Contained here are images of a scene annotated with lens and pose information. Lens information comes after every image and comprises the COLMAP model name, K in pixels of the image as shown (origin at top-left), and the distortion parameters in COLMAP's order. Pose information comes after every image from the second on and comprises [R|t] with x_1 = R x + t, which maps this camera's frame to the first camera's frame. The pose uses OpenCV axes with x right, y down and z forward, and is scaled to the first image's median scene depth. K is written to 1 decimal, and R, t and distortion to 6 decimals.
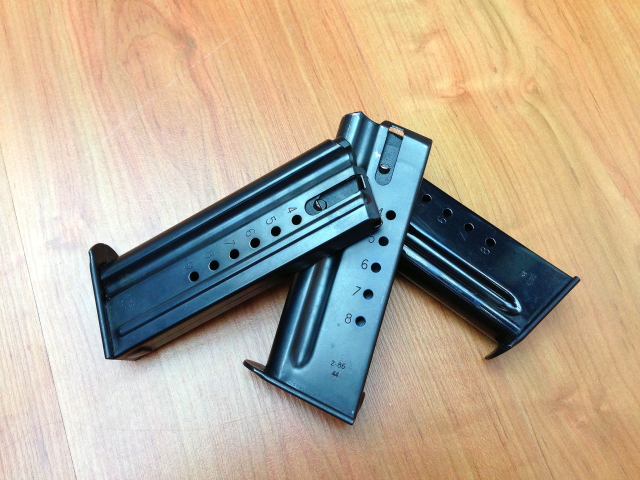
lens RADIAL K [[591.2, 0, 320.0], [0, 591.2, 240.0], [0, 0, 1]] dist [0.141110, -0.289901]
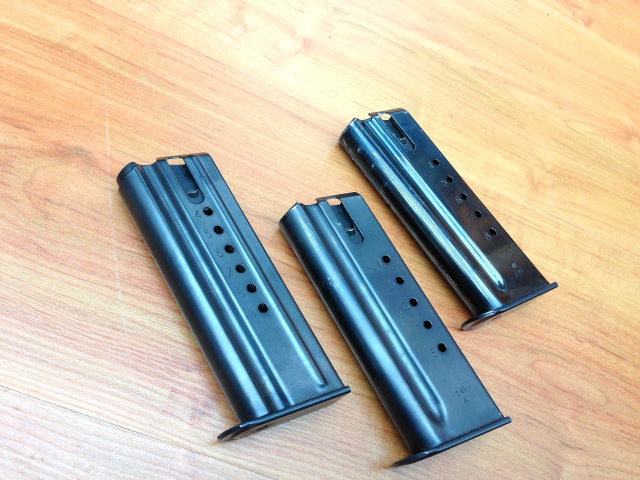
lens RADIAL K [[591.2, 0, 320.0], [0, 591.2, 240.0], [0, 0, 1]] dist [0.141110, -0.289901]
pose [[0.556897, -0.659588, 0.504786, -0.544720], [0.628717, 0.731905, 0.262736, -0.254521], [-0.542753, 0.171051, 0.822290, 0.156580]]
